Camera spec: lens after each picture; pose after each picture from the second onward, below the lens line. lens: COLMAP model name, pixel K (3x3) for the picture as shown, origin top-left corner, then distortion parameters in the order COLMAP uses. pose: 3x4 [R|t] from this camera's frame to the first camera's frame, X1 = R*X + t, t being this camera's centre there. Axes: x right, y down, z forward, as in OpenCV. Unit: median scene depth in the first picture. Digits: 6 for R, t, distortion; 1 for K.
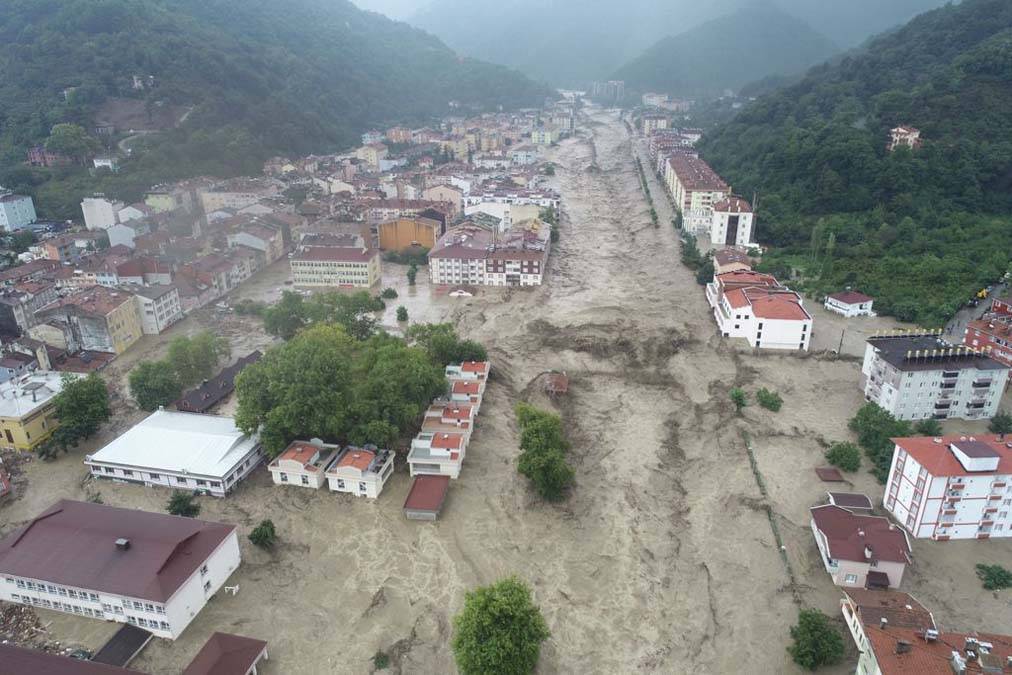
lens RADIAL K [[673.2, 0, 504.4], [0, 673.2, 338.0], [0, 0, 1]] dist [0.000191, -0.000449]
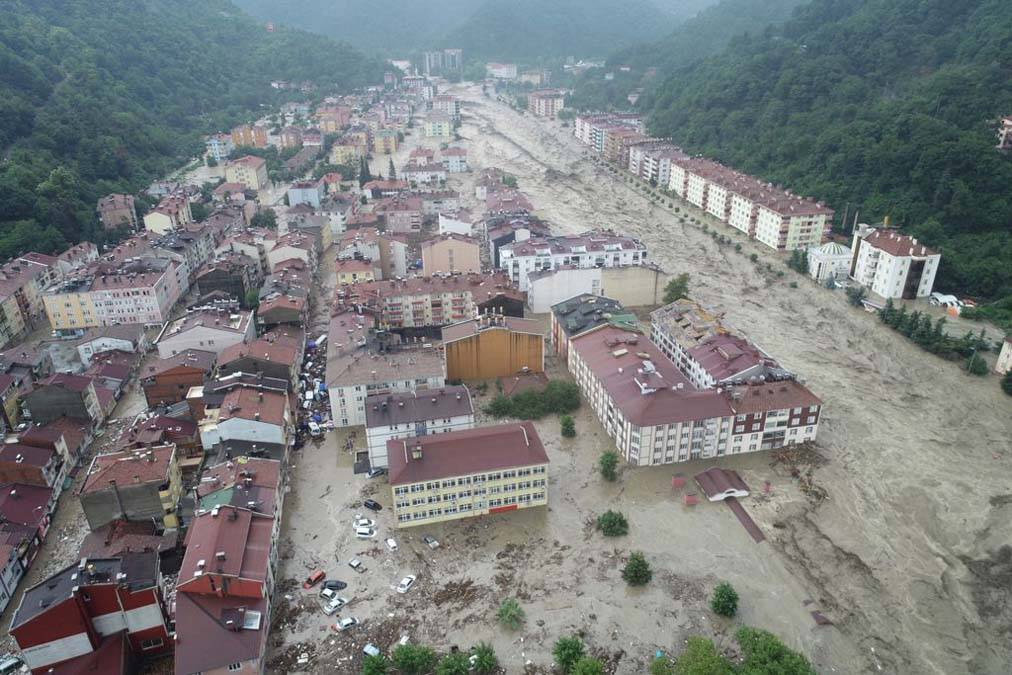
lens RADIAL K [[673.2, 0, 499.1], [0, 673.2, 340.1], [0, 0, 1]] dist [0.000191, -0.000449]
pose [[0.945745, -0.147831, 0.289330, -0.369400], [0.132345, 0.988549, 0.072493, -0.245166], [-0.296734, -0.030268, 0.954480, 0.509083]]
